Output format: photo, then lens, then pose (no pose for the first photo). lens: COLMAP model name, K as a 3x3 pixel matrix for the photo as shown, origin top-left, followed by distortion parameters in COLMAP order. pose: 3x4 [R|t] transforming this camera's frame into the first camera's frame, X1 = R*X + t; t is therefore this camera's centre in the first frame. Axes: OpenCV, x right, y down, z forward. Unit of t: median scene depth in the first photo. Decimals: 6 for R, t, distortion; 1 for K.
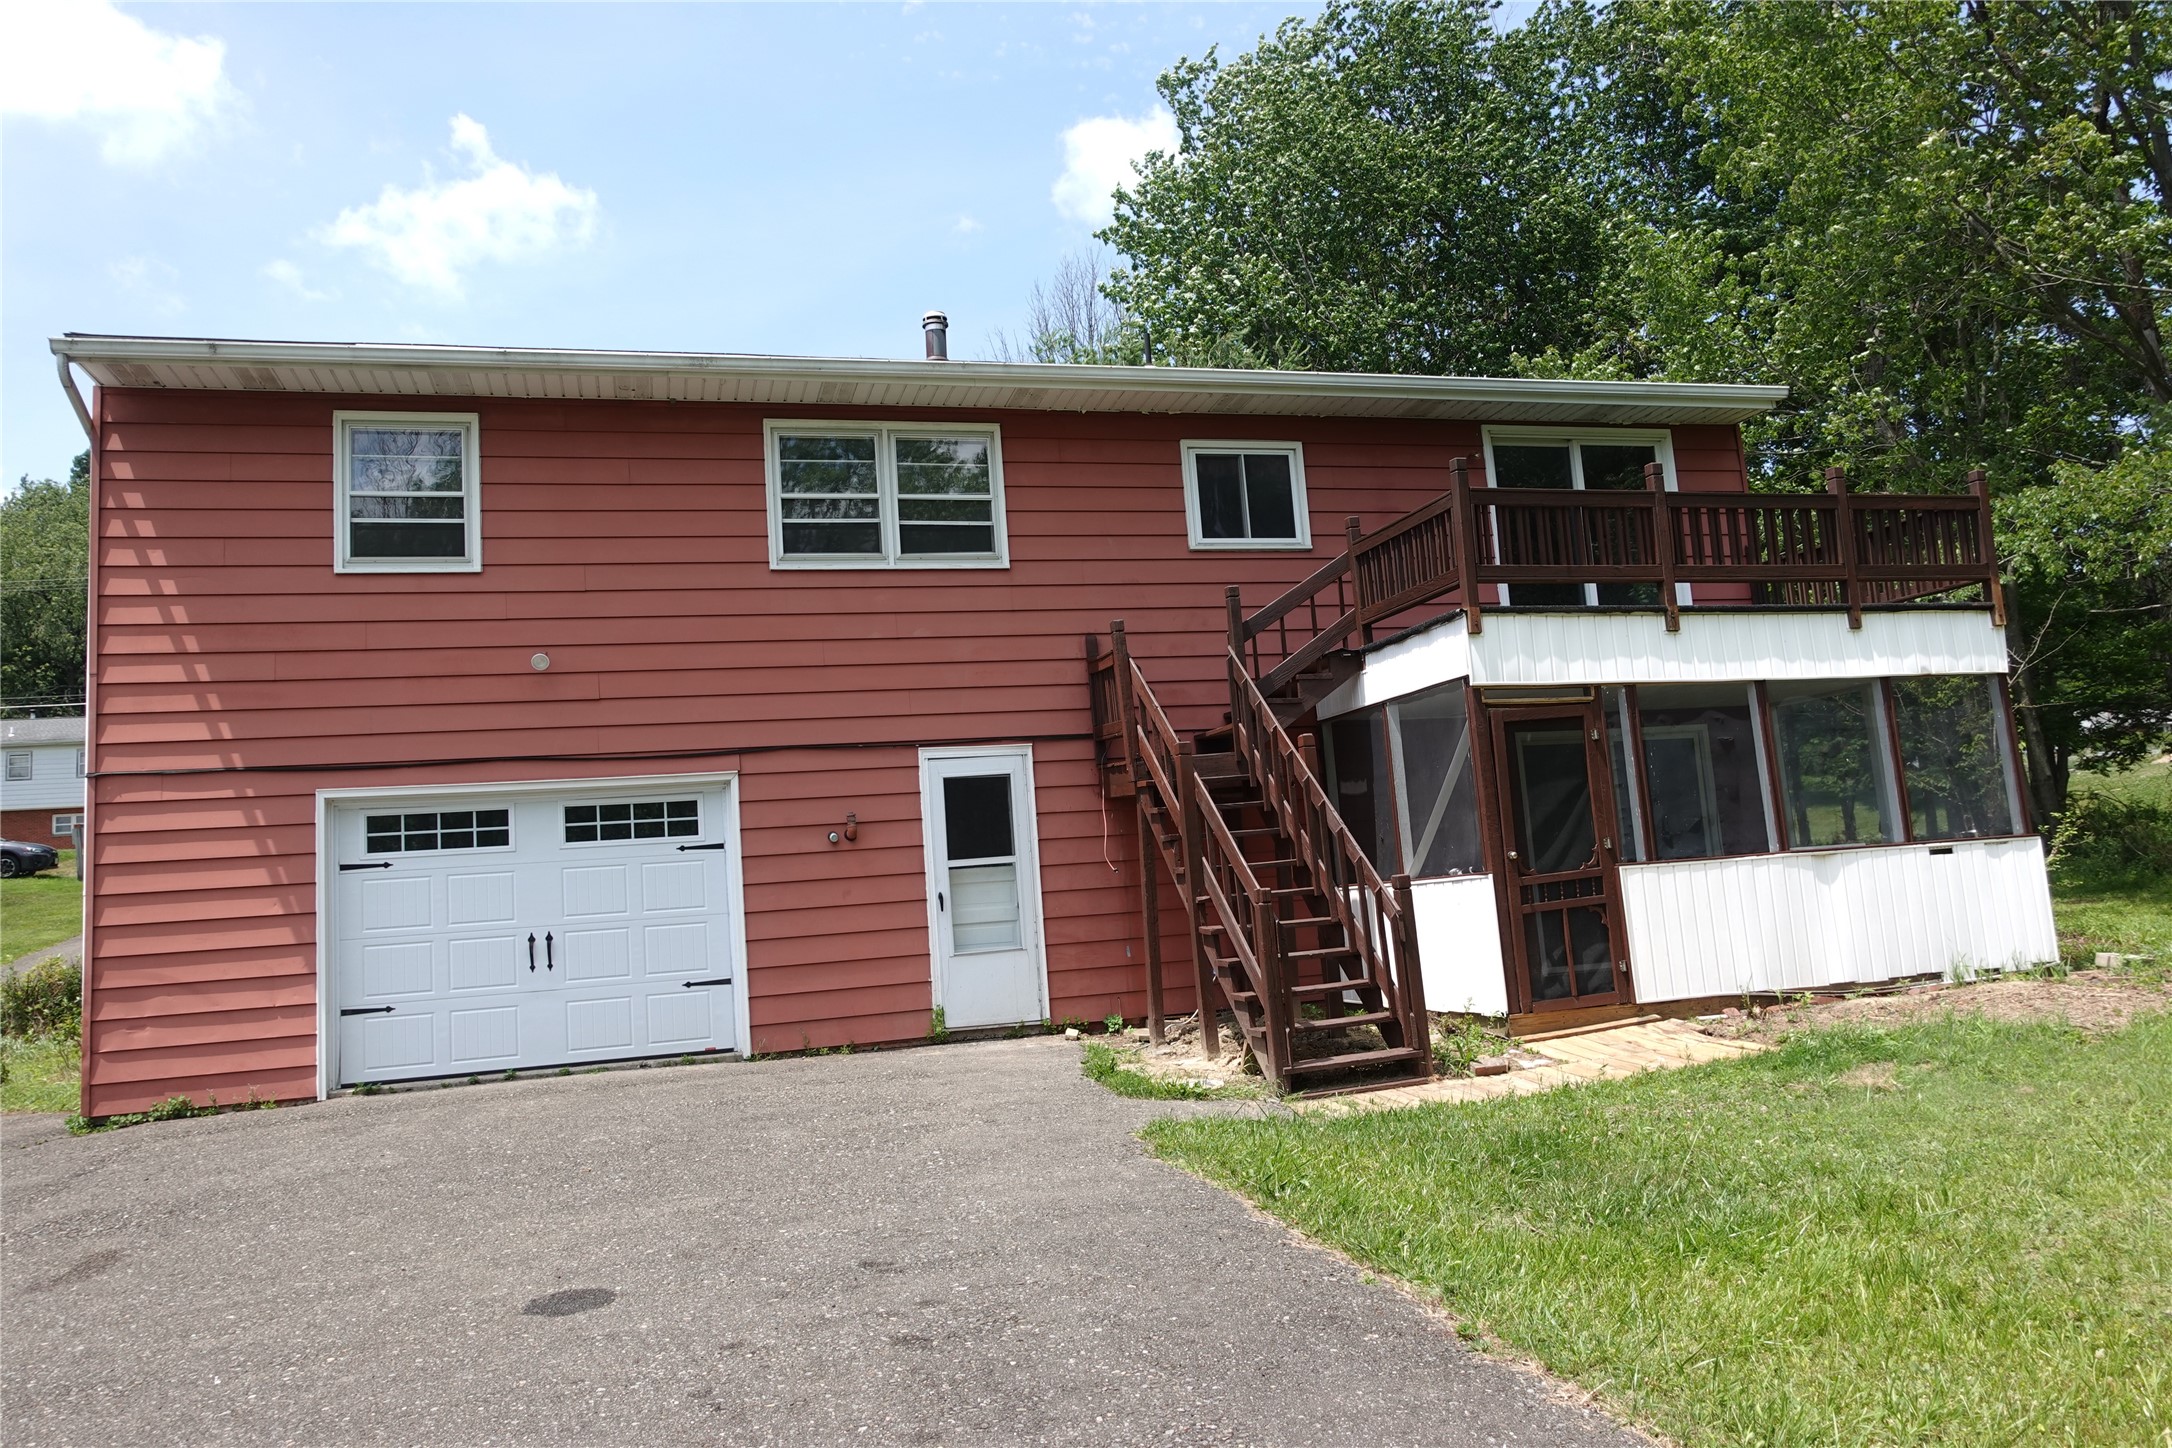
lens RADIAL K [[1493.9, 0, 1076.5], [0, 1493.9, 724.2], [0, 0, 1]] dist [0.000953, 0.002603]
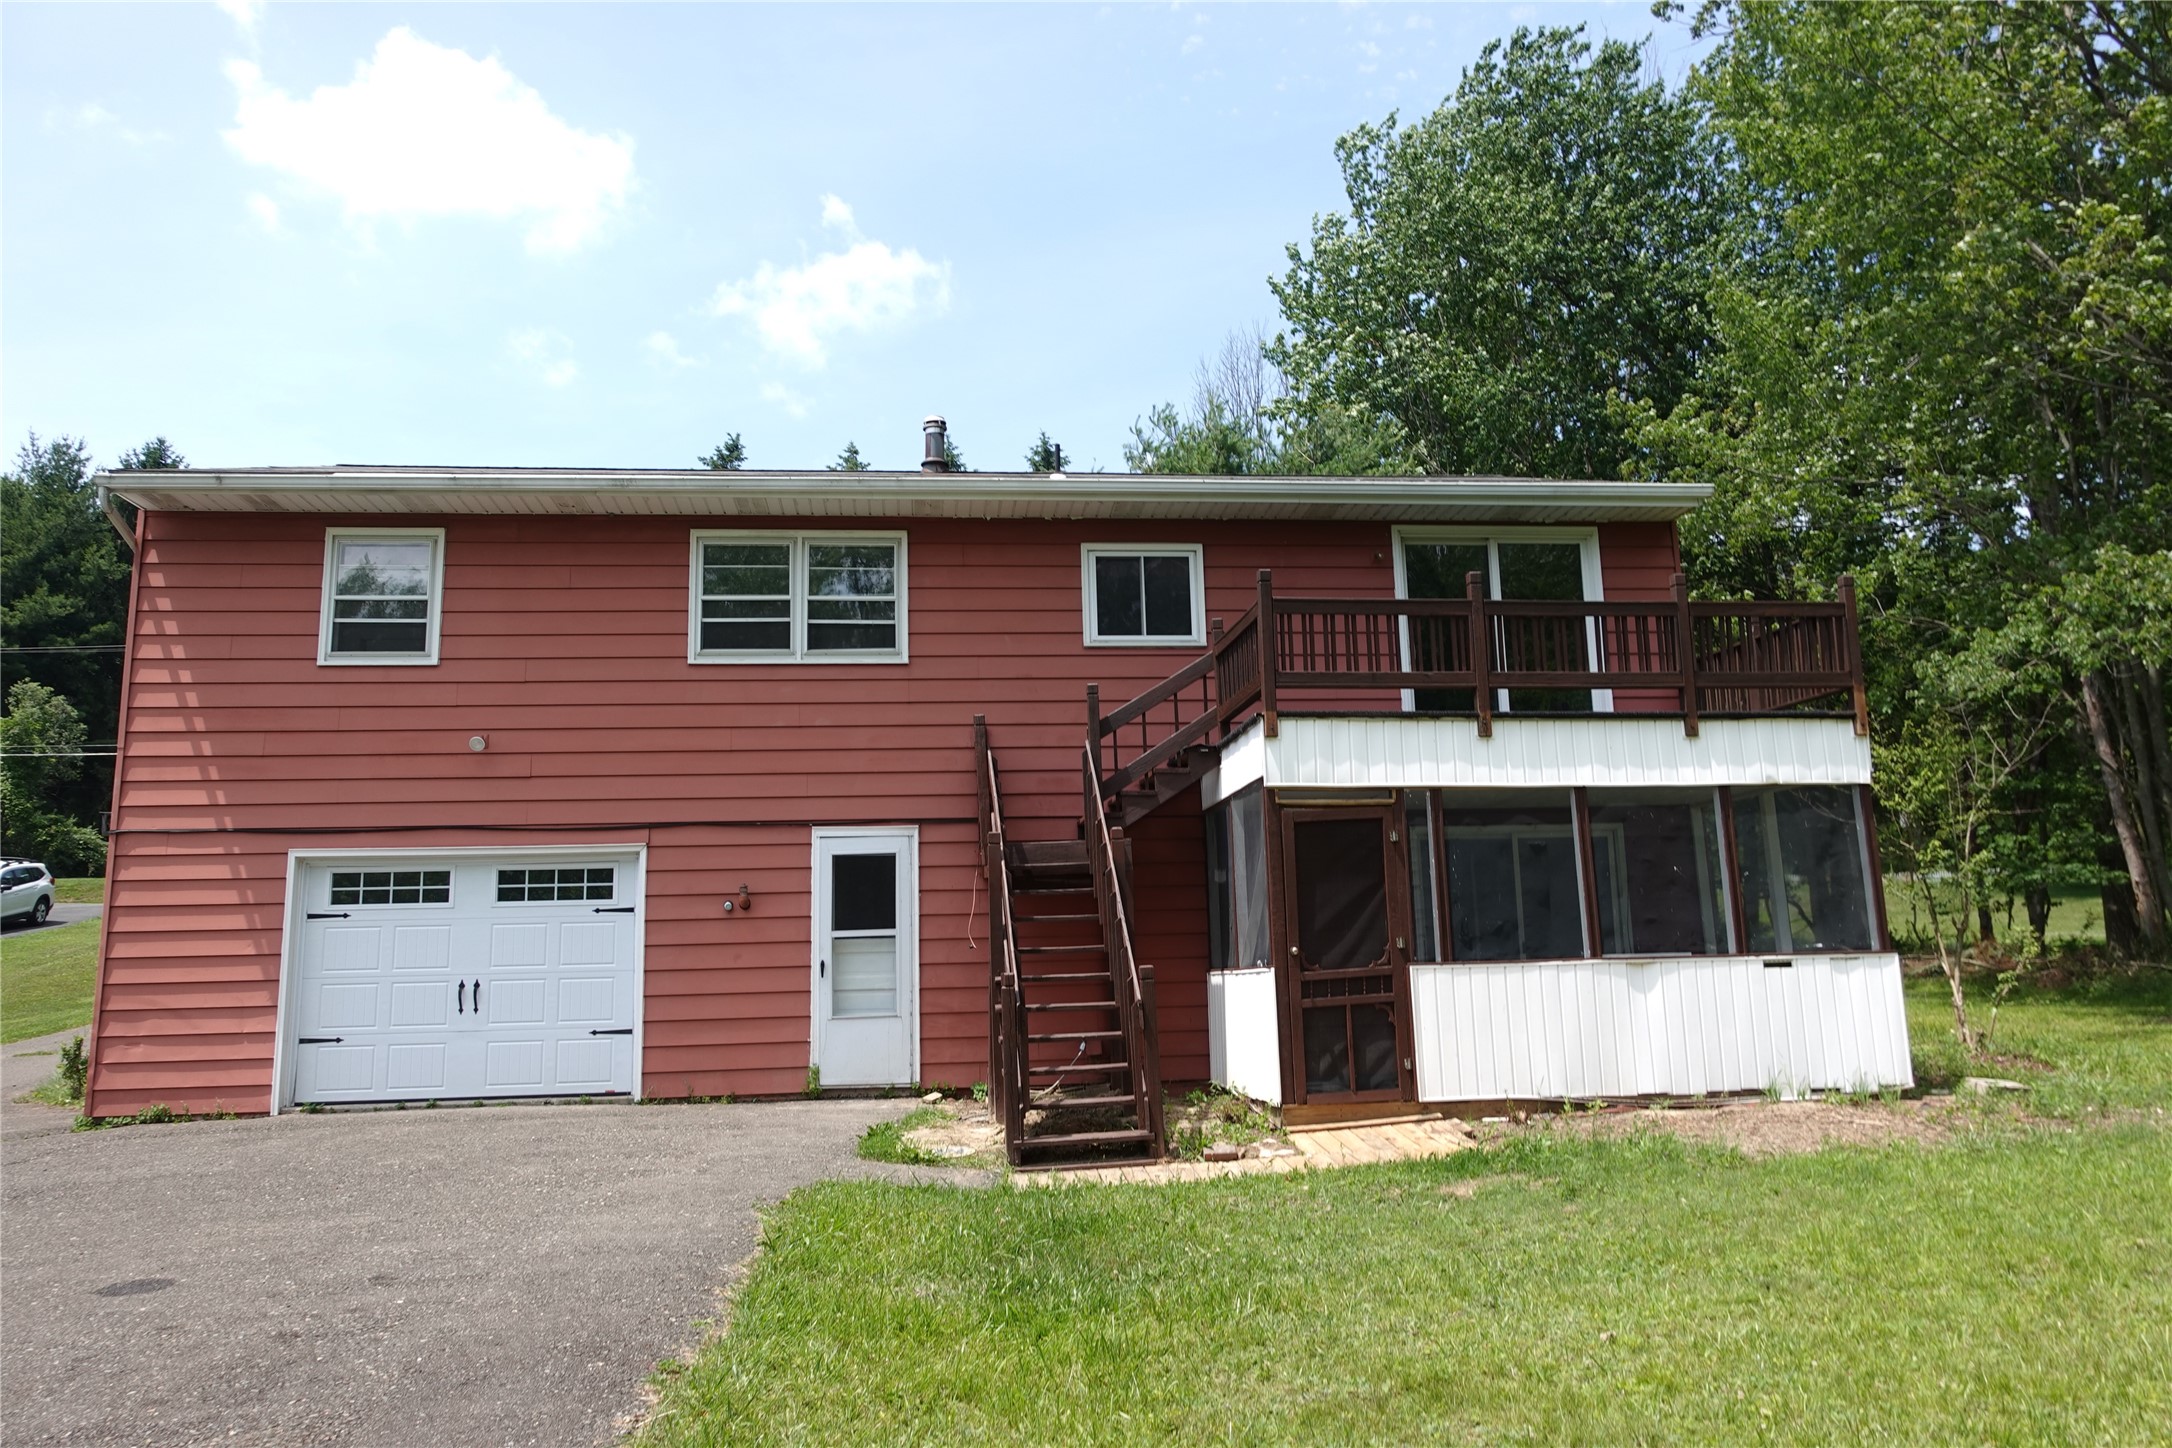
lens RADIAL K [[1493.9, 0, 1076.5], [0, 1493.9, 724.2], [0, 0, 1]] dist [0.000953, 0.002603]
pose [[0.984431, 0.017814, -0.174868, 0.290610], [-0.024343, 0.999081, -0.035265, -0.026824], [0.174079, 0.038973, 0.983960, -0.052192]]
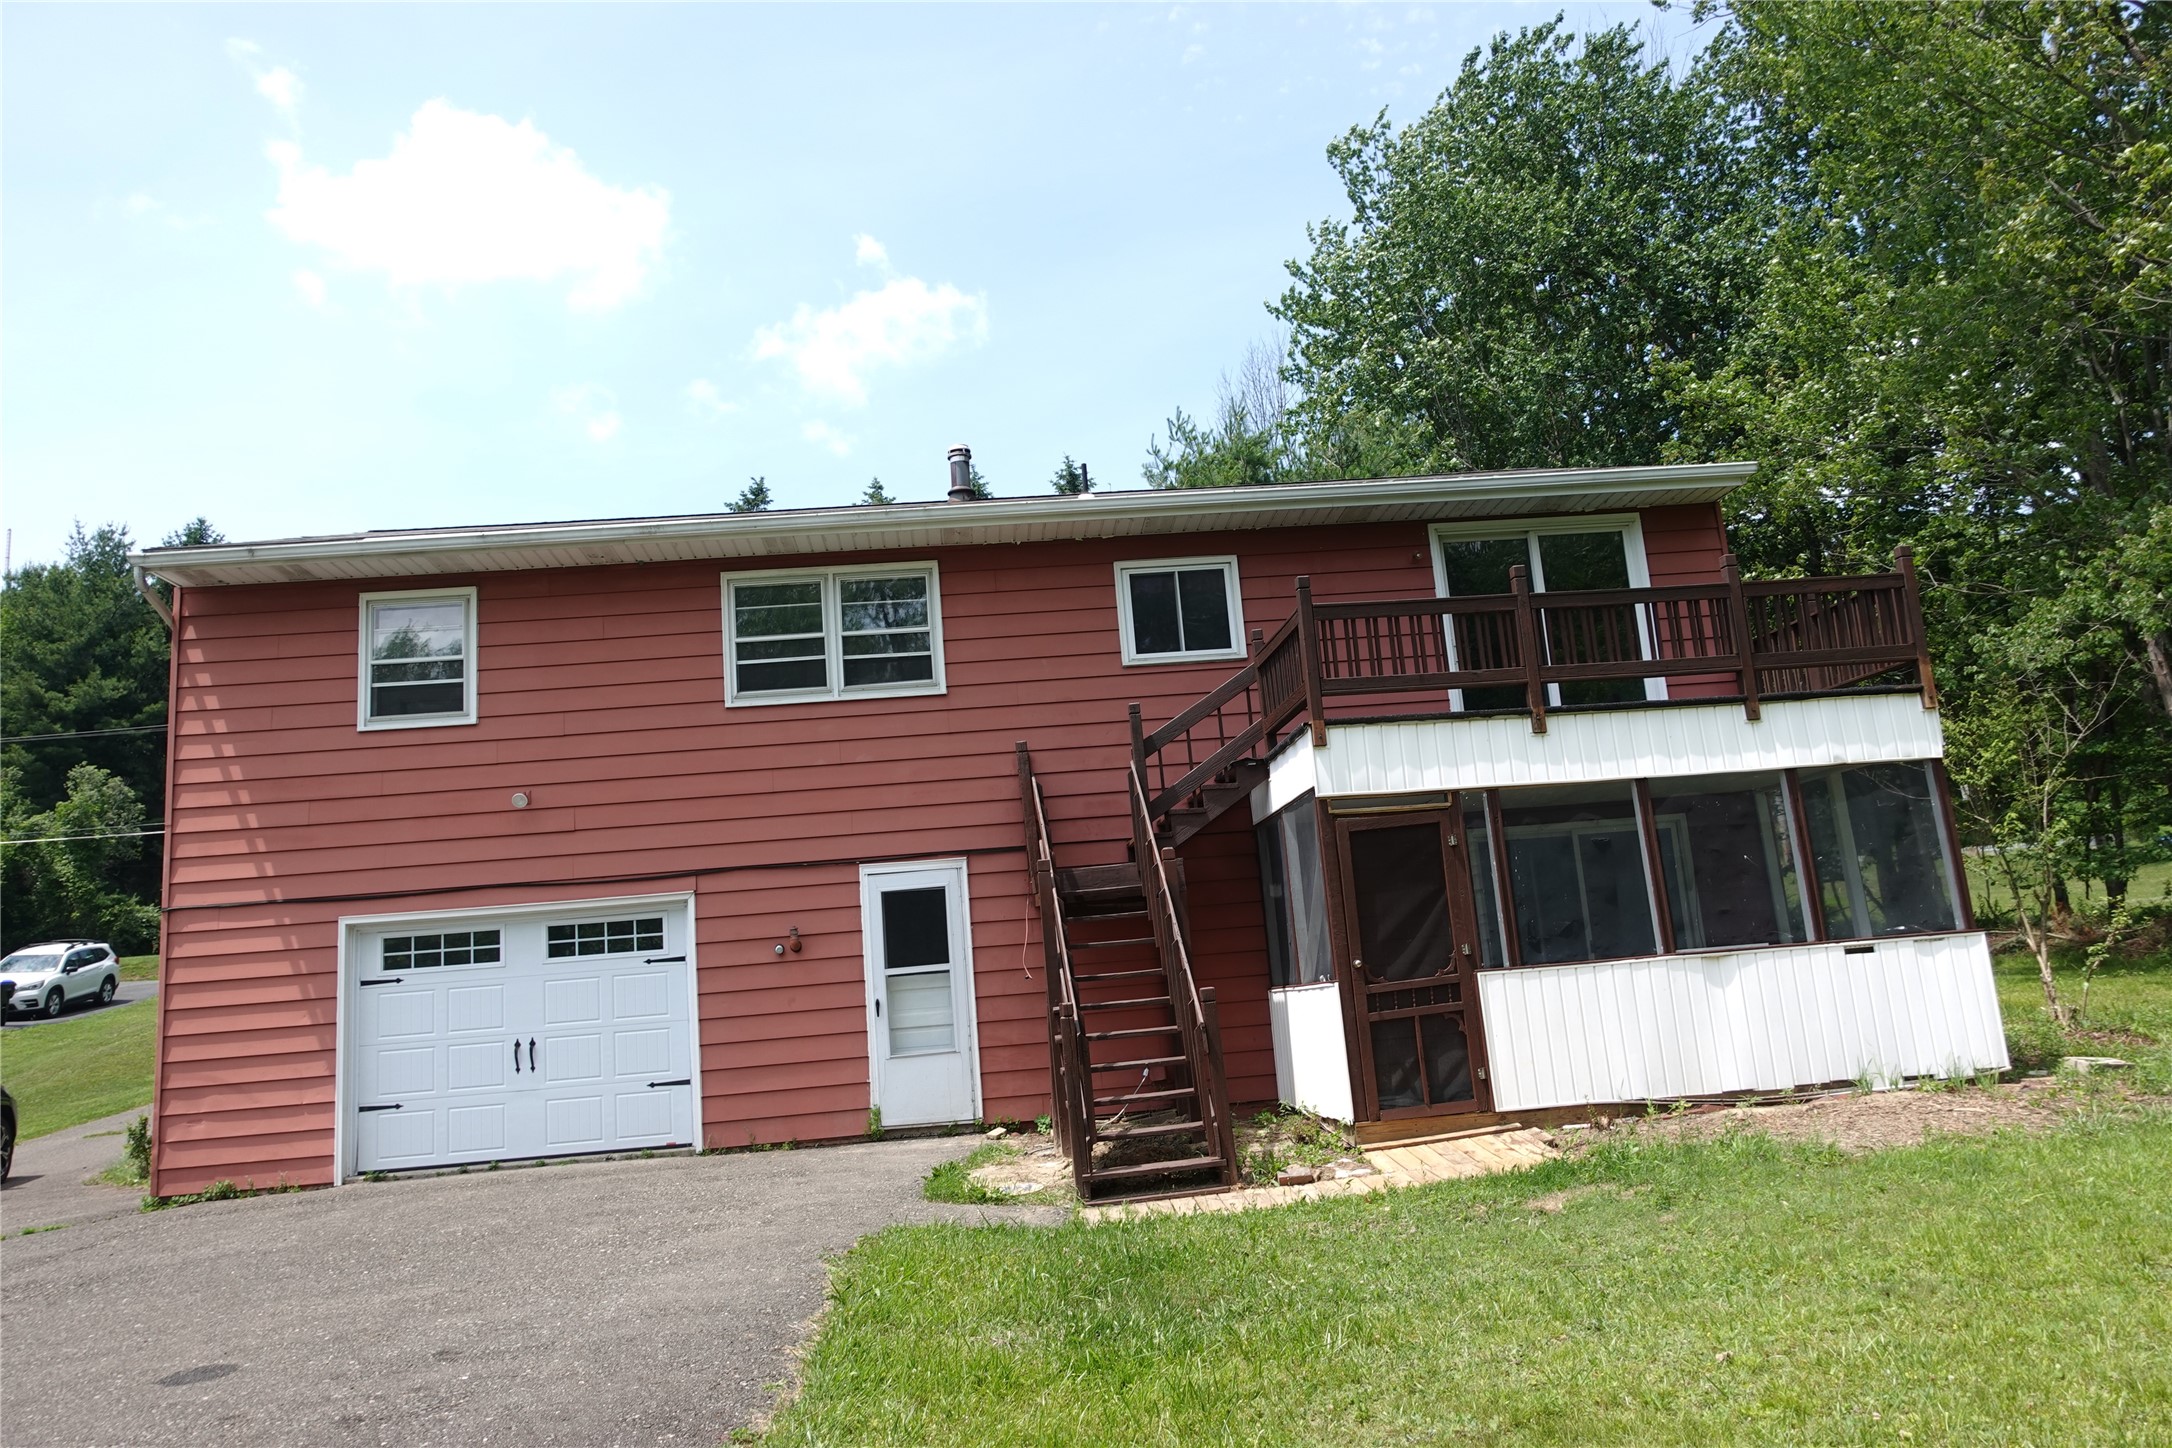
lens RADIAL K [[1493.9, 0, 1076.5], [0, 1493.9, 724.2], [0, 0, 1]] dist [0.000953, 0.002603]
pose [[0.978625, -0.043420, -0.201017, 0.285577], [0.033876, 0.998140, -0.050679, -0.026931], [0.202844, 0.042786, 0.978276, -0.036166]]
